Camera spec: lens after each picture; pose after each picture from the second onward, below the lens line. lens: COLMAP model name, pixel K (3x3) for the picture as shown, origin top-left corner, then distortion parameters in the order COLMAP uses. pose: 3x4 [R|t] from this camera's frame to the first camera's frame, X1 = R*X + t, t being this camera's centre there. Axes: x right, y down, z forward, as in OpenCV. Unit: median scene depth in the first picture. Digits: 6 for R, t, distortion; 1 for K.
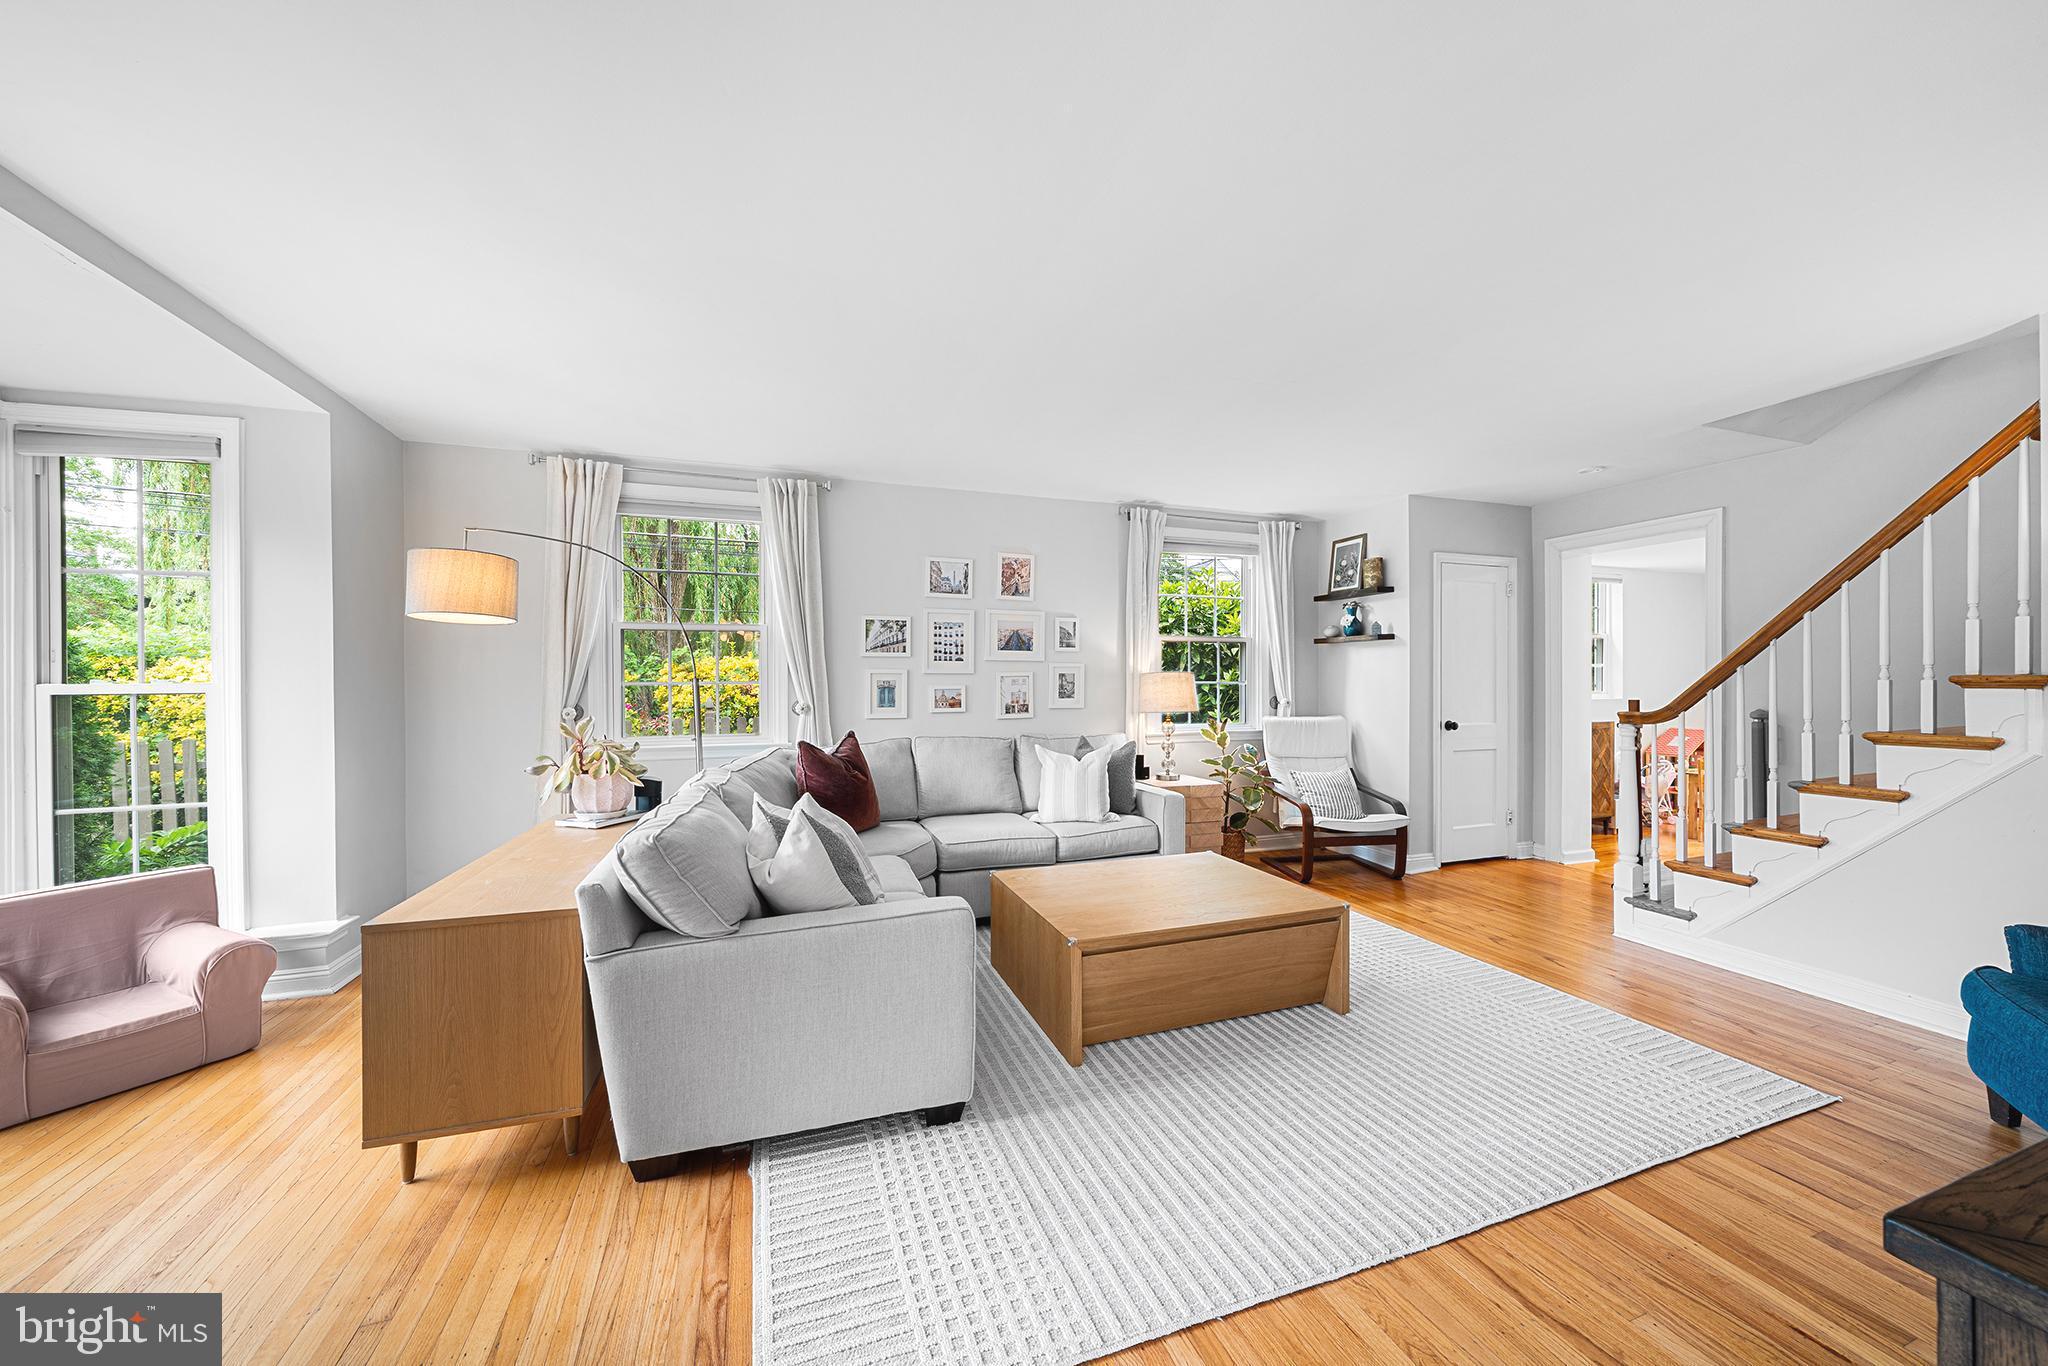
lens RADIAL K [[748.3, 0, 1088.8], [0, 748.3, 677.1], [0, 0, 1]] dist [-0.002084, 0.000020]
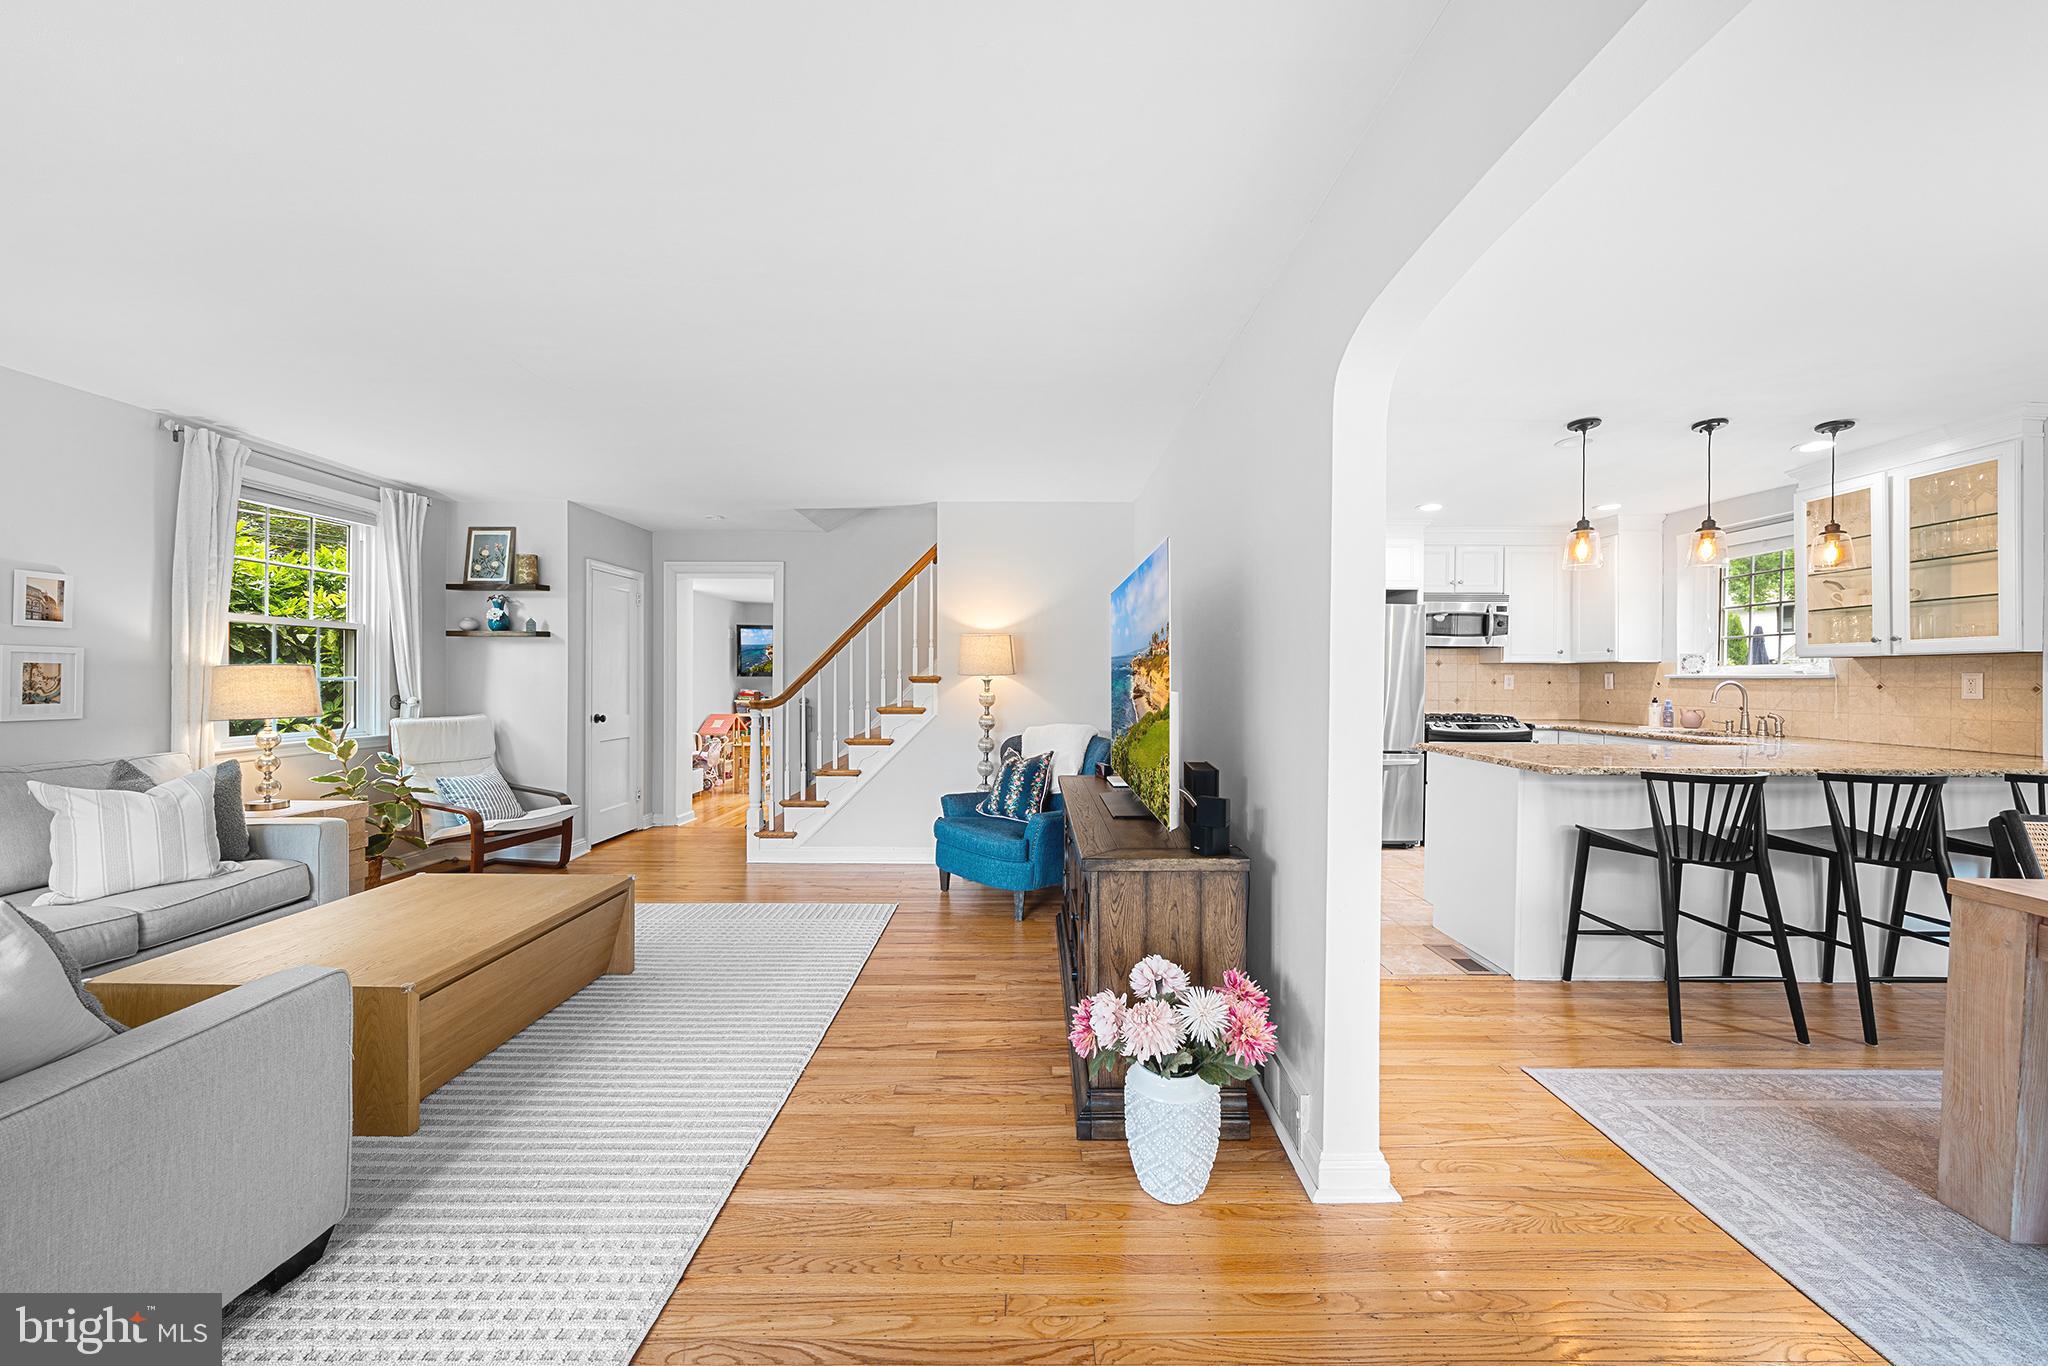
lens RADIAL K [[748.3, 0, 1019.4], [0, 748.3, 675.5], [0, 0, 1]] dist [-0.002084, 0.000020]
pose [[0.343577, 0.006605, 0.939101, -0.332497], [-0.008070, 0.999959, -0.004081, 0.001102], [-0.939090, -0.006177, 0.343617, 0.041420]]
